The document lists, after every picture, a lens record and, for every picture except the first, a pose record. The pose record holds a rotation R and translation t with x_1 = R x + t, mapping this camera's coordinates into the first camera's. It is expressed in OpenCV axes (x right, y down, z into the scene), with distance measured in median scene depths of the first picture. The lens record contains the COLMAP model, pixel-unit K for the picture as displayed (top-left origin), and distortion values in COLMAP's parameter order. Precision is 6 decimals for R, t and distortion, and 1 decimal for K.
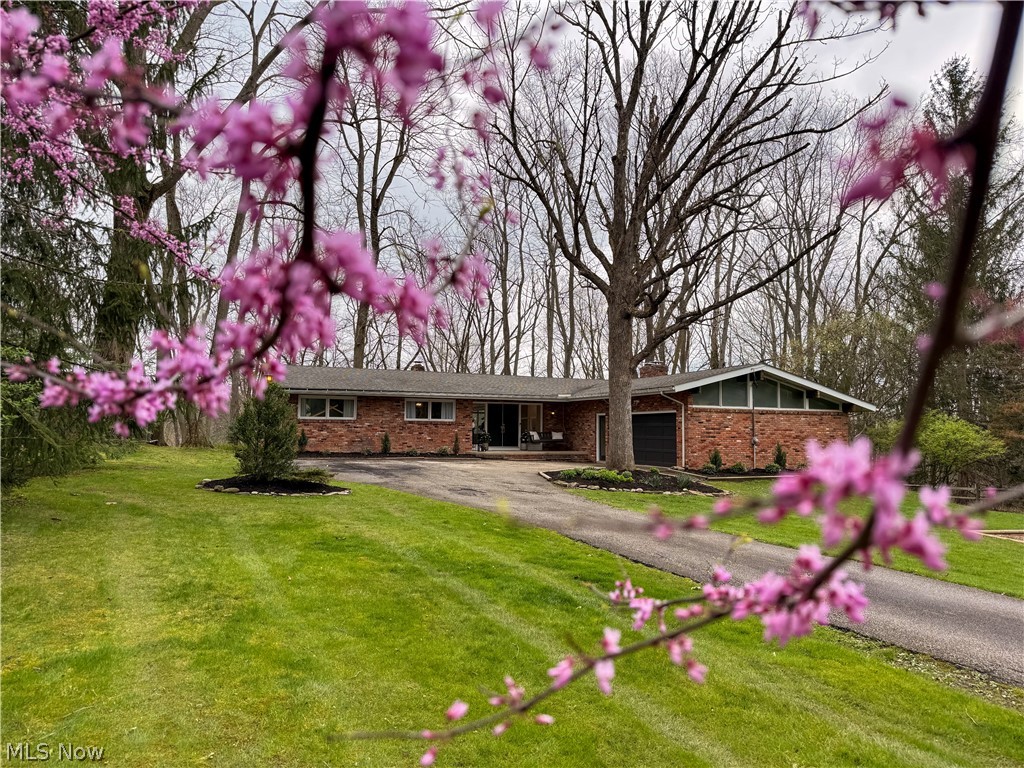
lens RADIAL K [[745.9, 0, 512.0], [0, 745.9, 379.4], [0, 0, 1]] dist [0.006238, -0.073039]
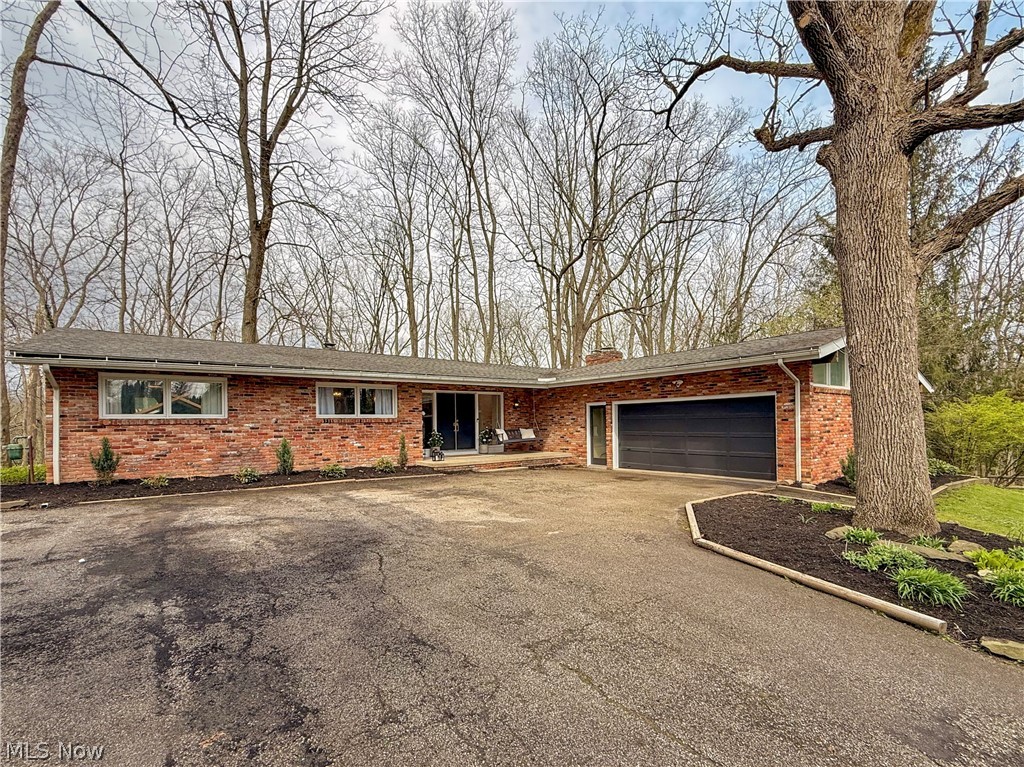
lens RADIAL K [[482.9, 0, 511.0], [0, 482.9, 424.3], [0, 0, 1]] dist [-0.016719, 0.000493]
pose [[0.968691, -0.025434, 0.246962, -0.090940], [0.007809, 0.997368, 0.072086, 0.034325], [-0.248146, -0.067900, 0.966340, 0.599810]]
